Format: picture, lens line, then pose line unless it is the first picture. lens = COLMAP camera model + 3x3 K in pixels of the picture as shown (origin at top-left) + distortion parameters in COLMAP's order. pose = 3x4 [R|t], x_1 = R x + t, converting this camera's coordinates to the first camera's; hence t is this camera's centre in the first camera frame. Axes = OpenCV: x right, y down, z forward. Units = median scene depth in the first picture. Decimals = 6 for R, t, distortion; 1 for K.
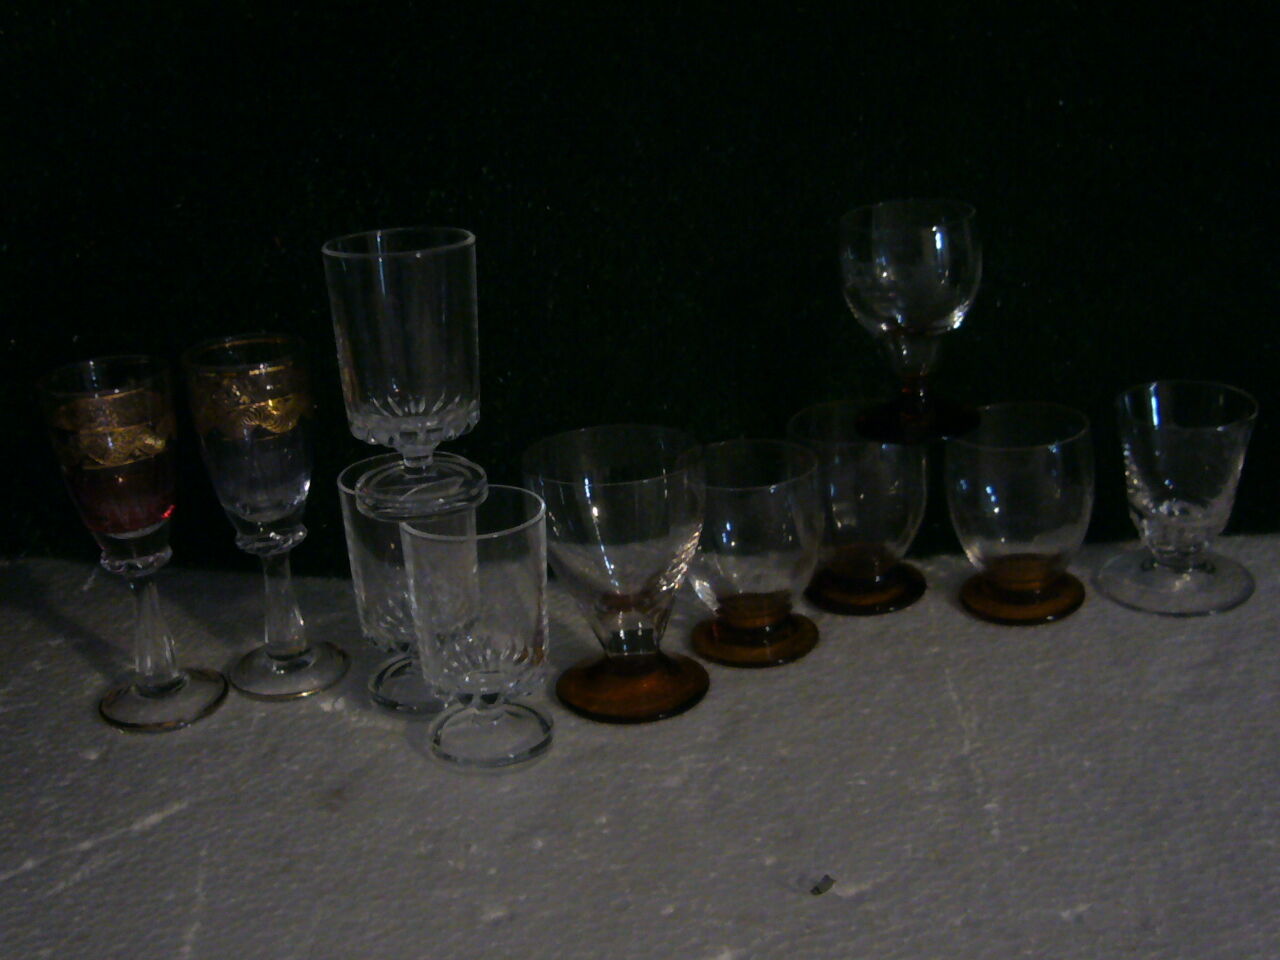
lens RADIAL K [[1593.9, 0, 640.0], [0, 1593.9, 480.0], [0, 0, 1]] dist [-0.130765, 0.004520]
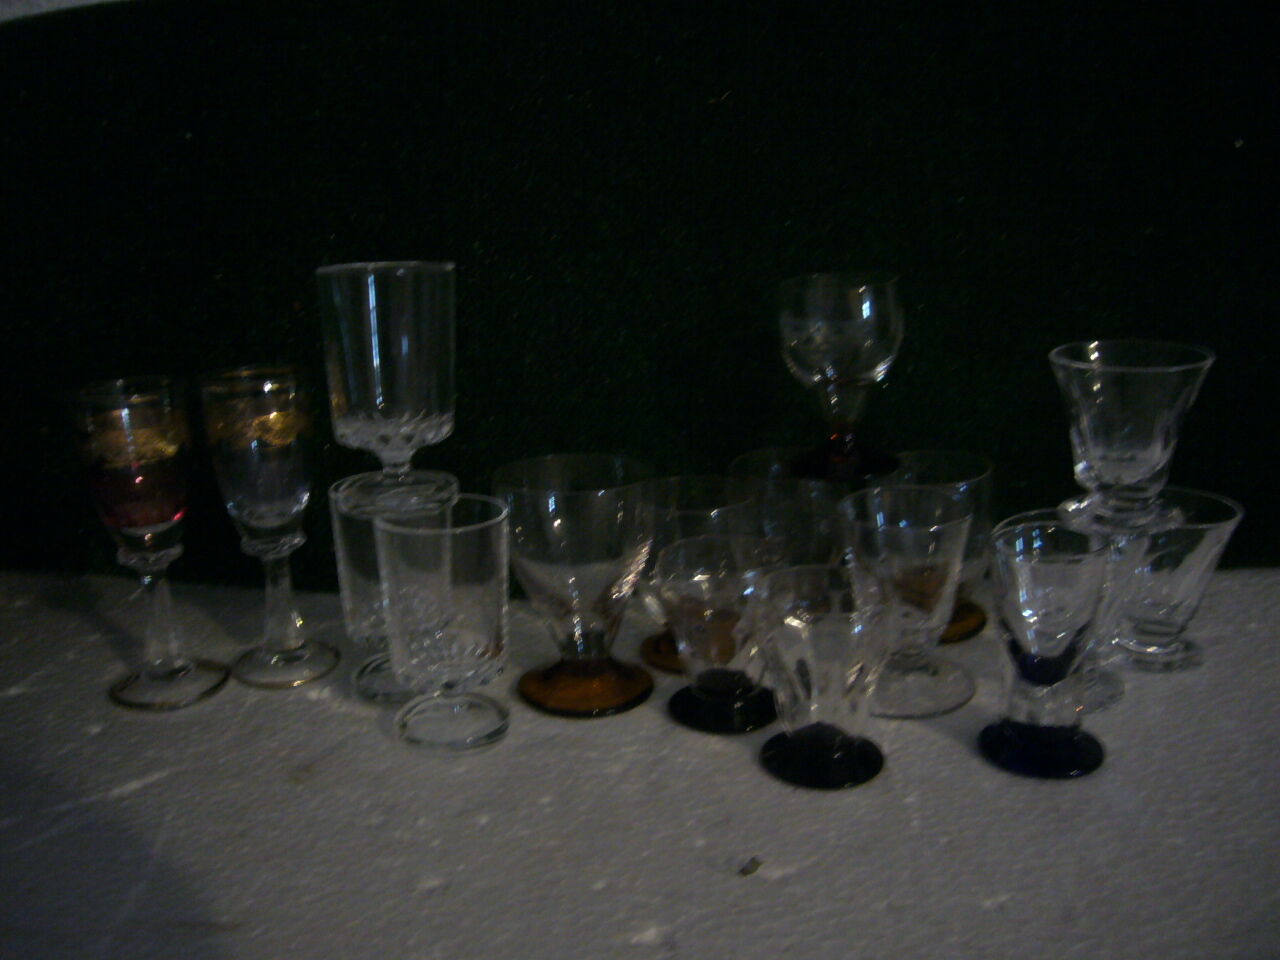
lens RADIAL K [[1140.2, 0, 640.0], [0, 1140.2, 480.0], [0, 0, 1]] dist [-0.083028, 0.008316]
pose [[0.999377, 0.035161, 0.003023, 0.027808], [-0.034685, 0.994423, -0.099601, 0.068603], [-0.006509, 0.099434, 0.995023, 0.202923]]
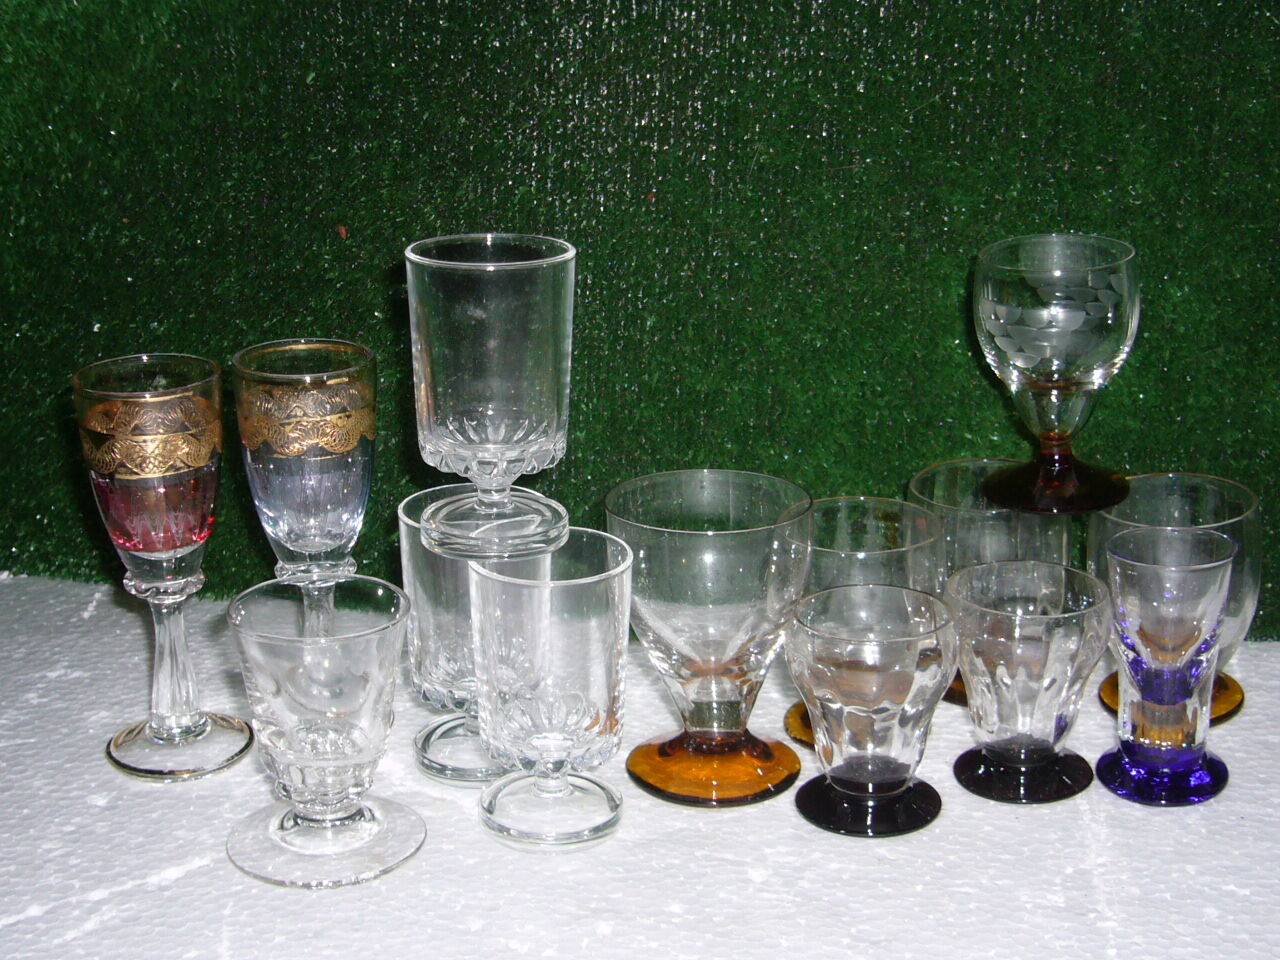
lens RADIAL K [[2079.6, 0, 640.0], [0, 2079.6, 480.0], [0, 0, 1]] dist [-0.183305, 0.118282]
pose [[0.996894, 0.066295, -0.042504, -0.008199], [-0.067564, 0.997289, -0.029142, 0.008381], [0.040457, 0.031923, 0.998671, -0.158573]]
